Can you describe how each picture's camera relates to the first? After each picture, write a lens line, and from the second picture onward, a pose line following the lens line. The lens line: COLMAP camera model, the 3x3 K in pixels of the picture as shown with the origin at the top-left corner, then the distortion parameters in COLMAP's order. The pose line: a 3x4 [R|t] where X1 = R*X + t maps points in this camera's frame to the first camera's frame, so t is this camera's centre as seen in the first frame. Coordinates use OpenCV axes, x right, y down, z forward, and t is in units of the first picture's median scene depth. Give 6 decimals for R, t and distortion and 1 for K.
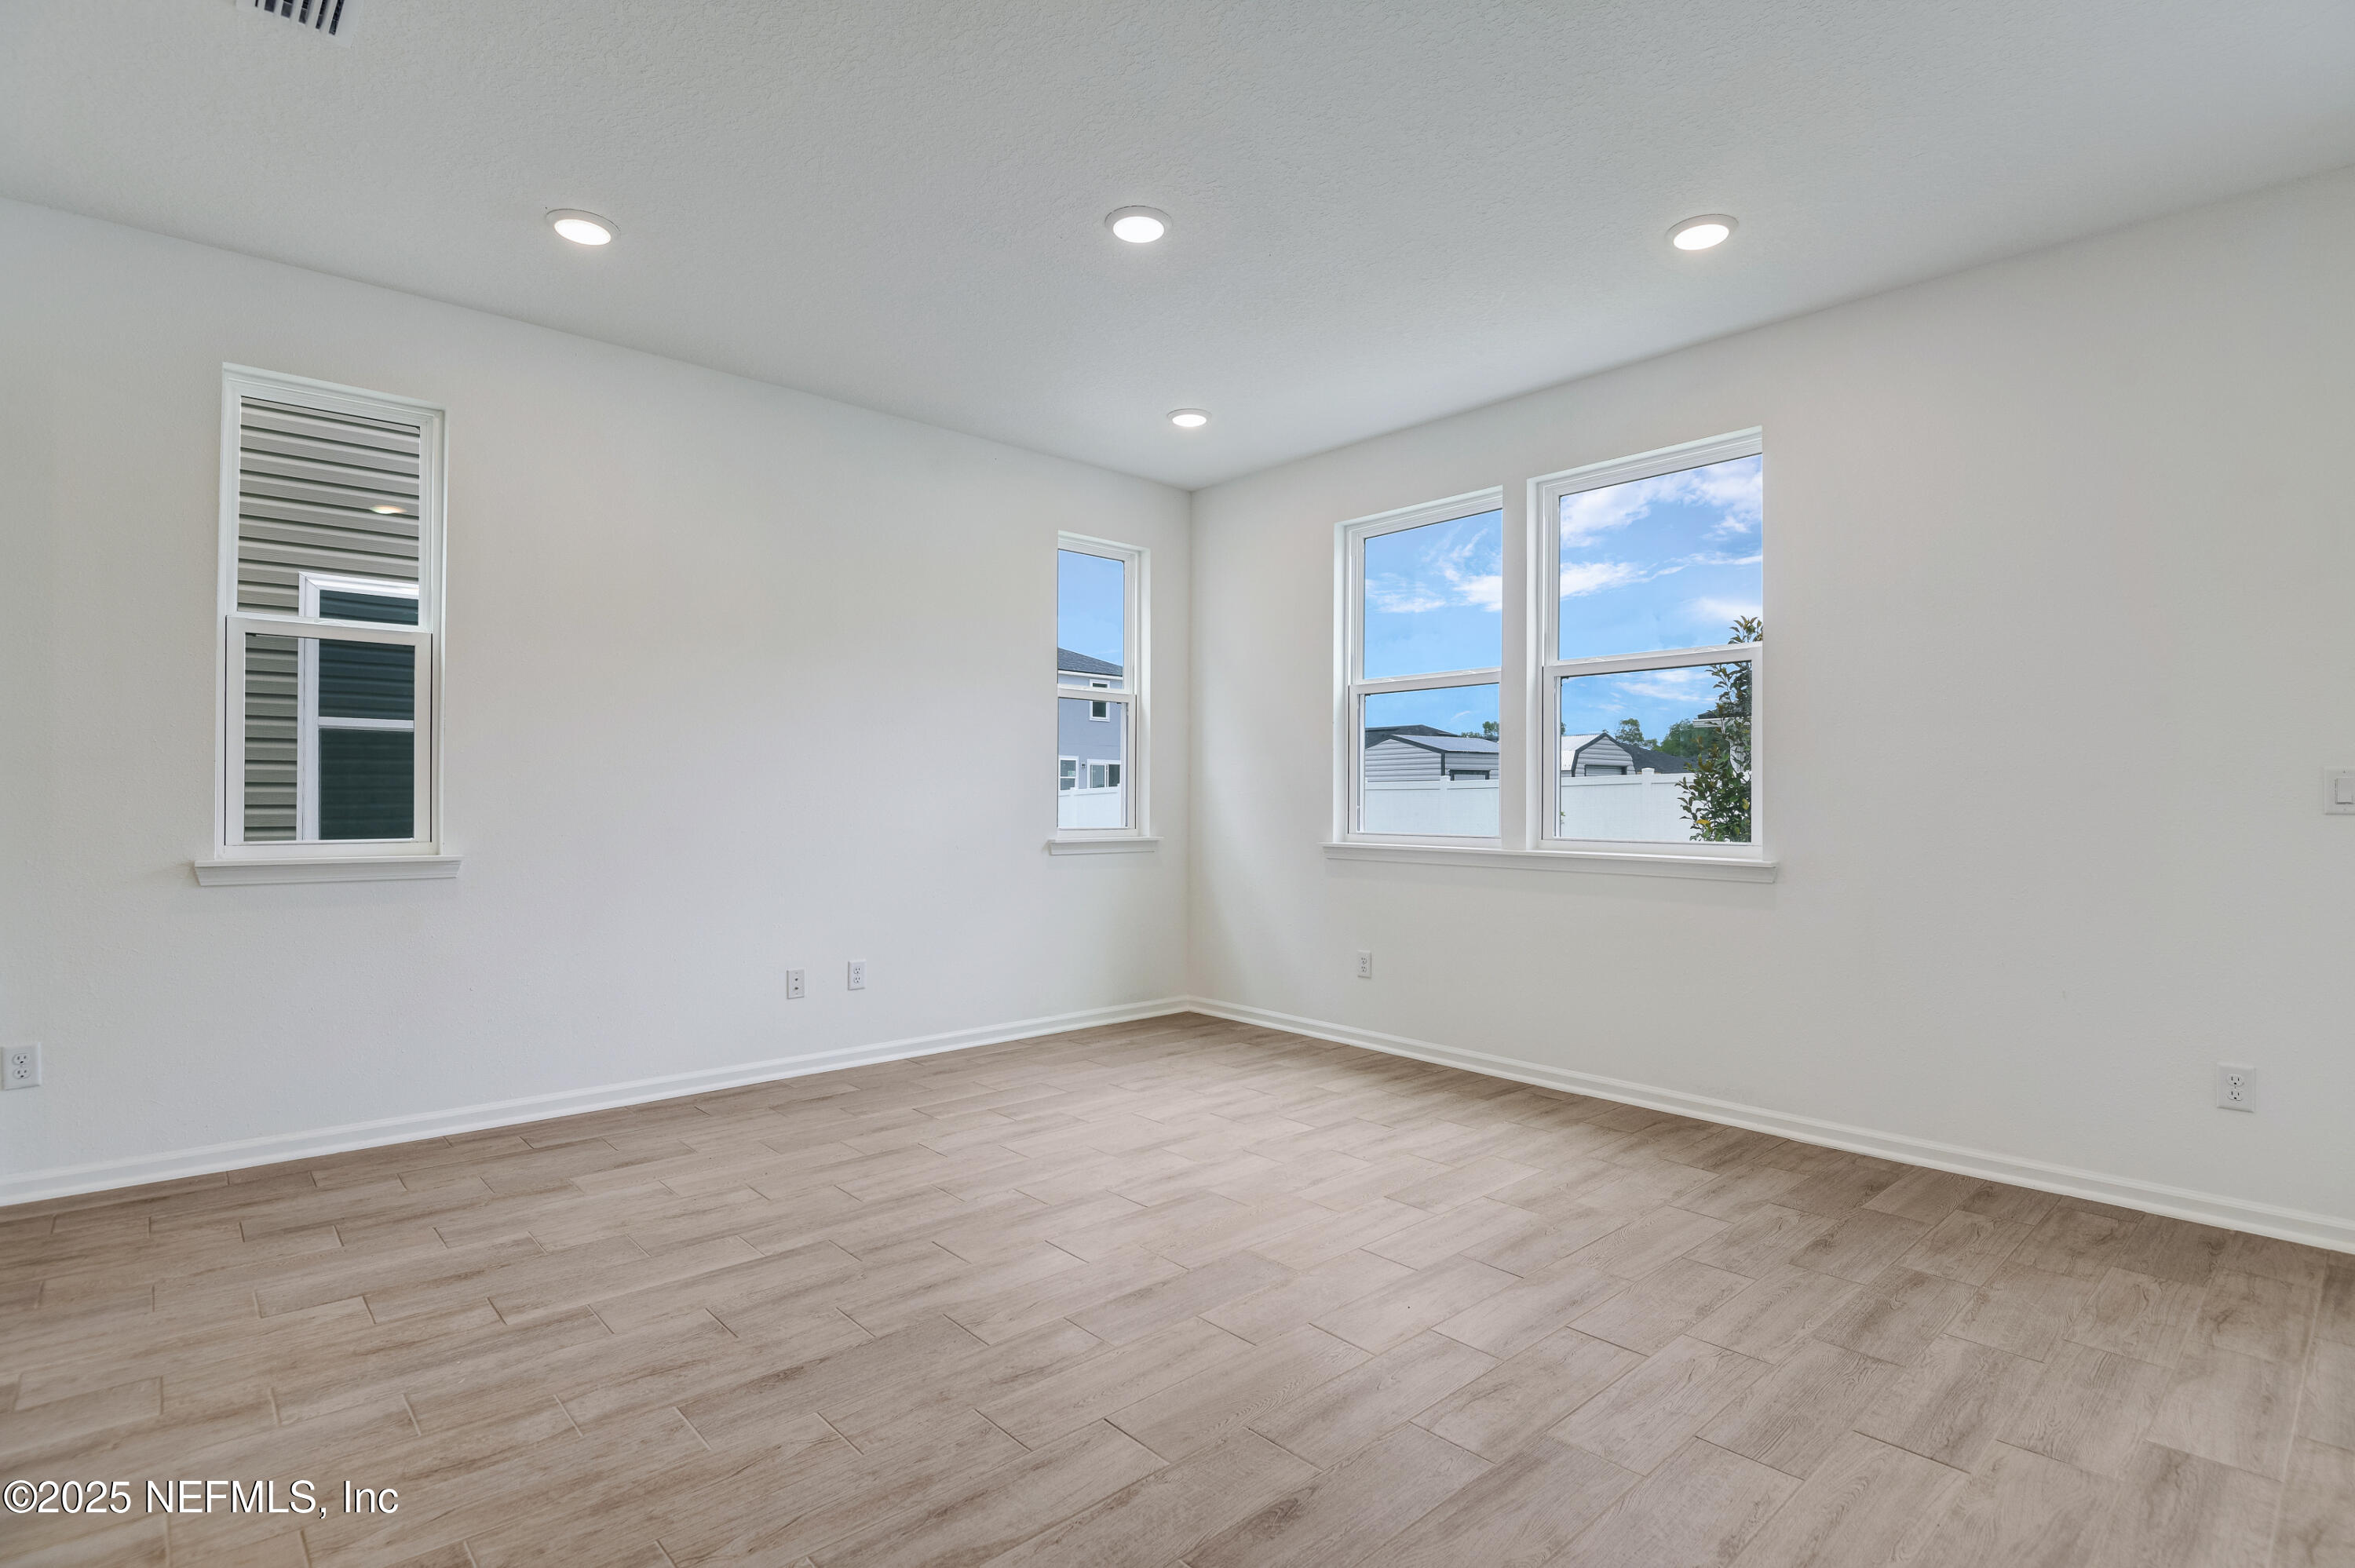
lens RADIAL K [[1150.4, 0, 1176.2], [0, 1150.4, 794.2], [0, 0, 1]] dist [0.000150, -0.000299]
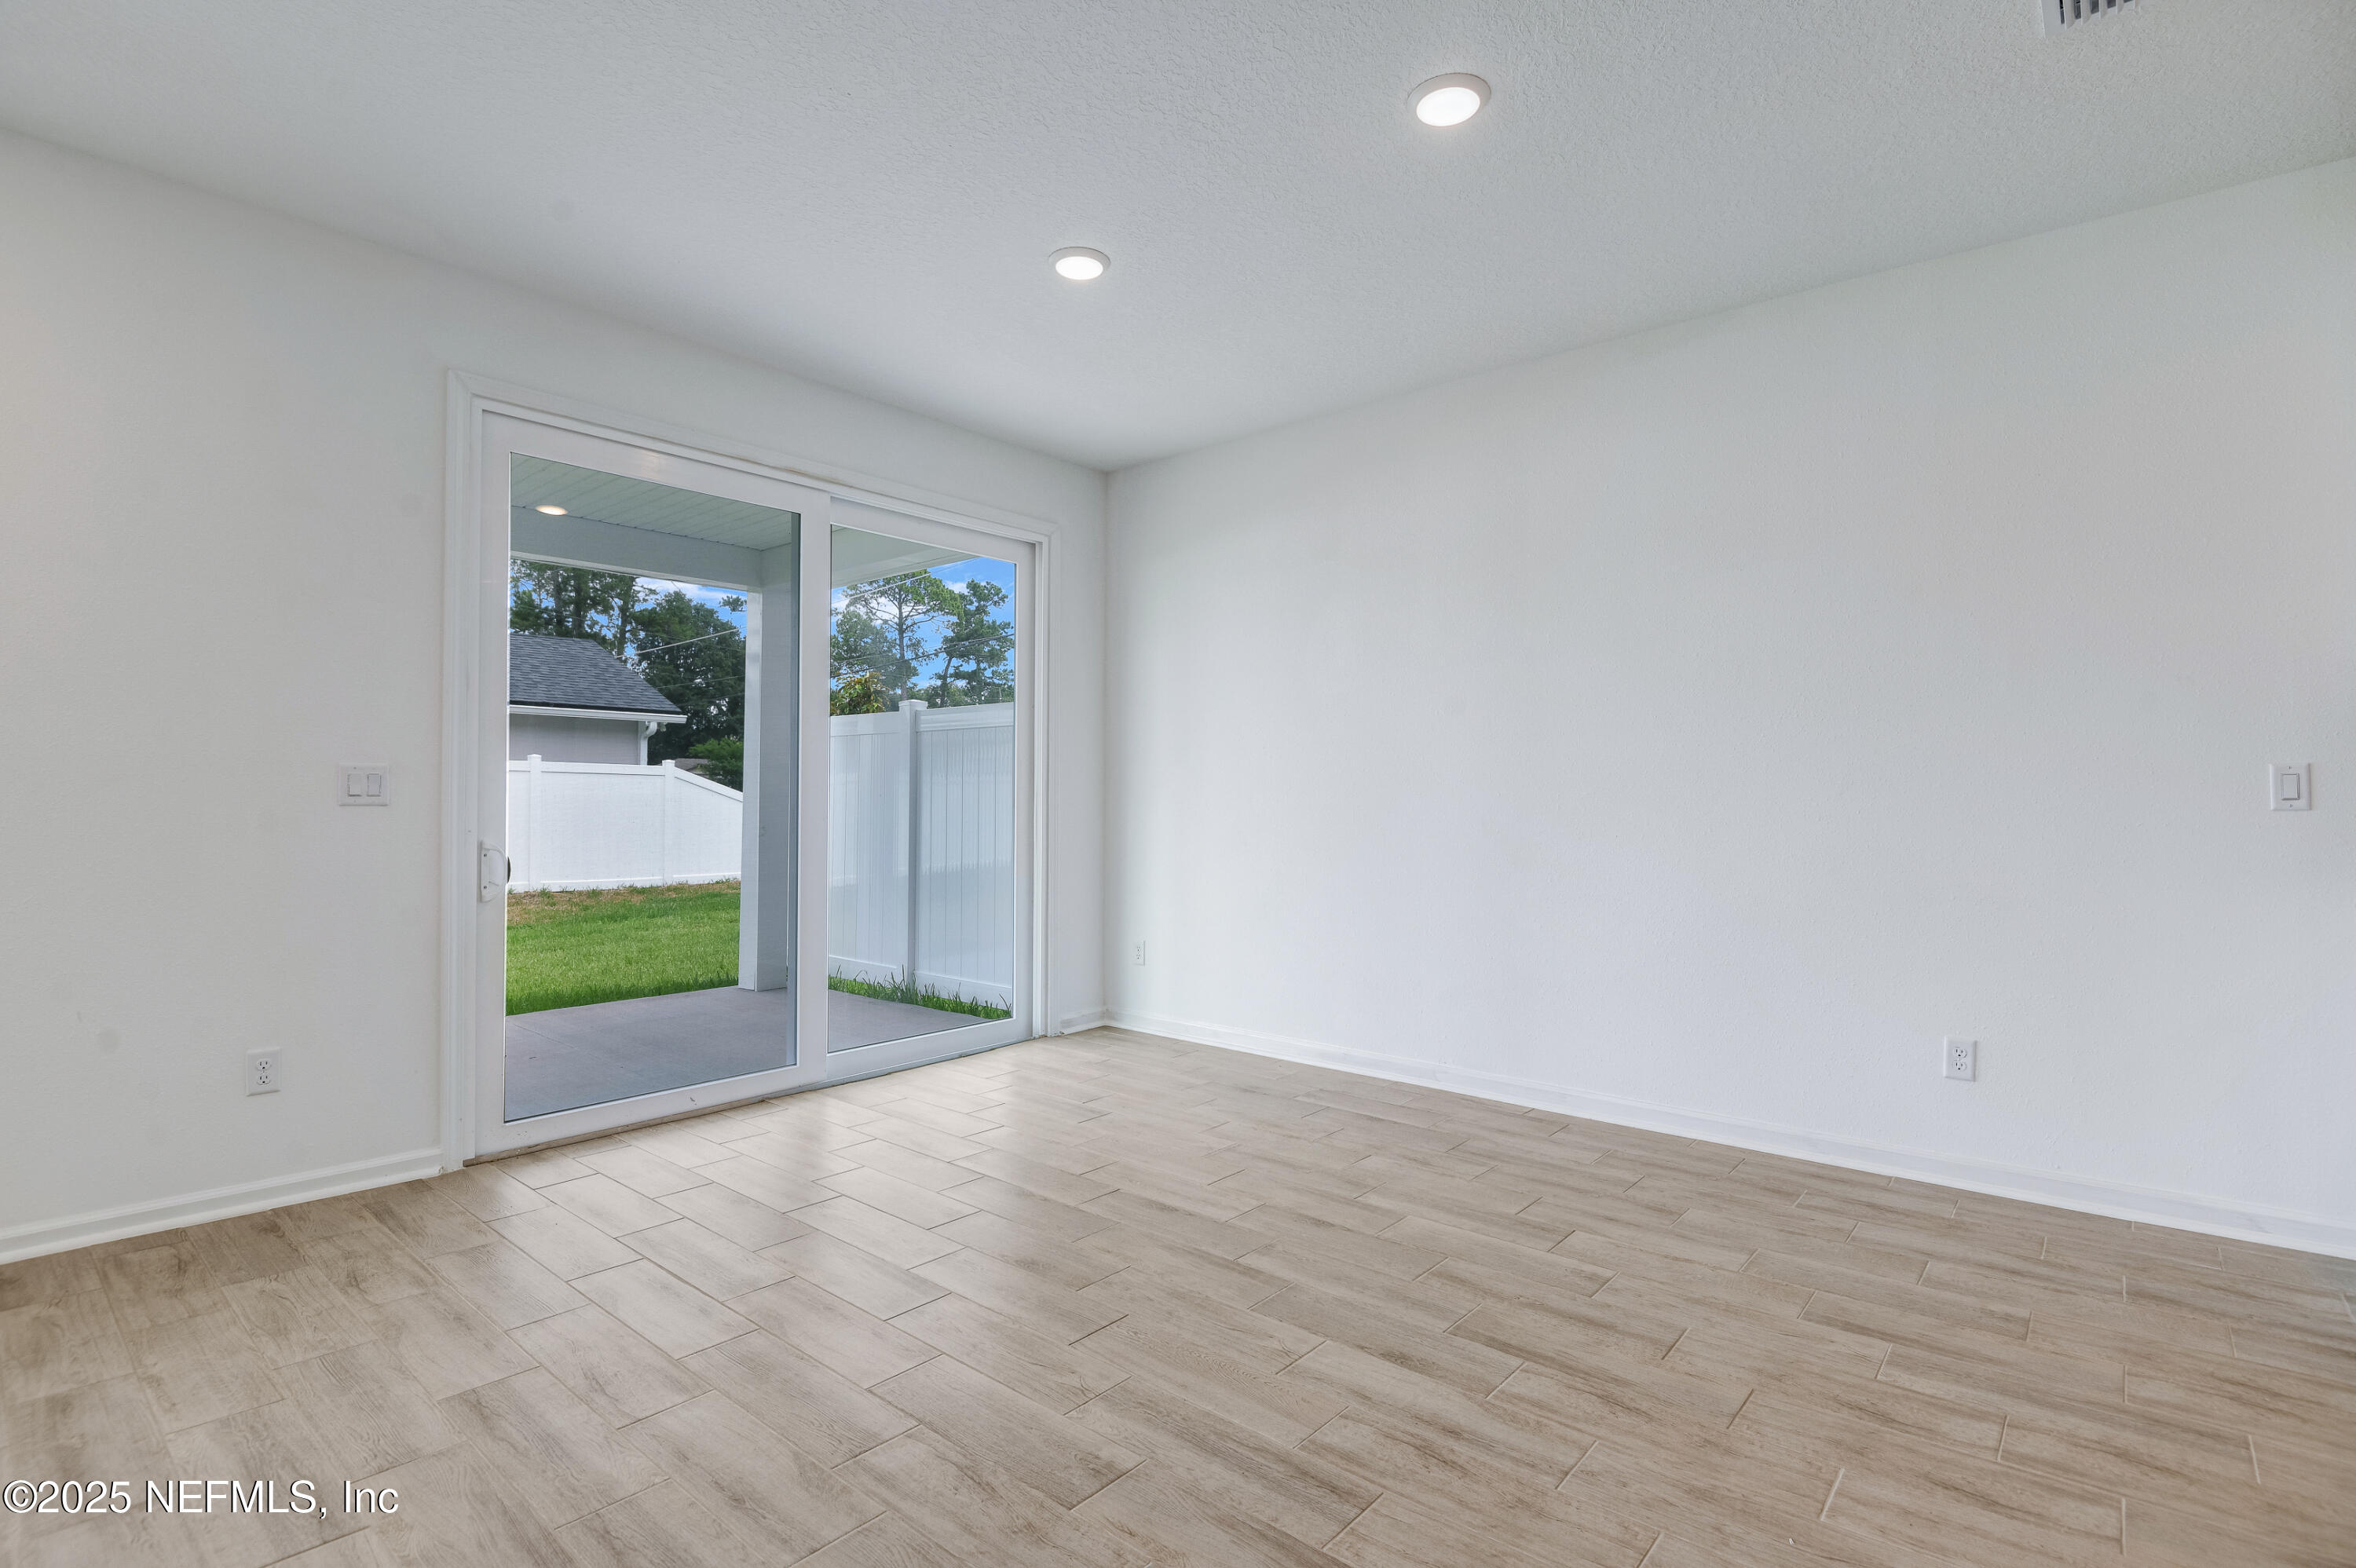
lens RADIAL K [[1150.9, 0, 1179.6], [0, 1150.9, 786.3], [0, 0, 1]] dist [0.000150, -0.000299]
pose [[-0.094264, 0.011693, 0.995479, -0.219871], [-0.014535, 0.999808, -0.013120, 0.001871], [-0.995441, -0.015706, -0.094076, 0.340591]]
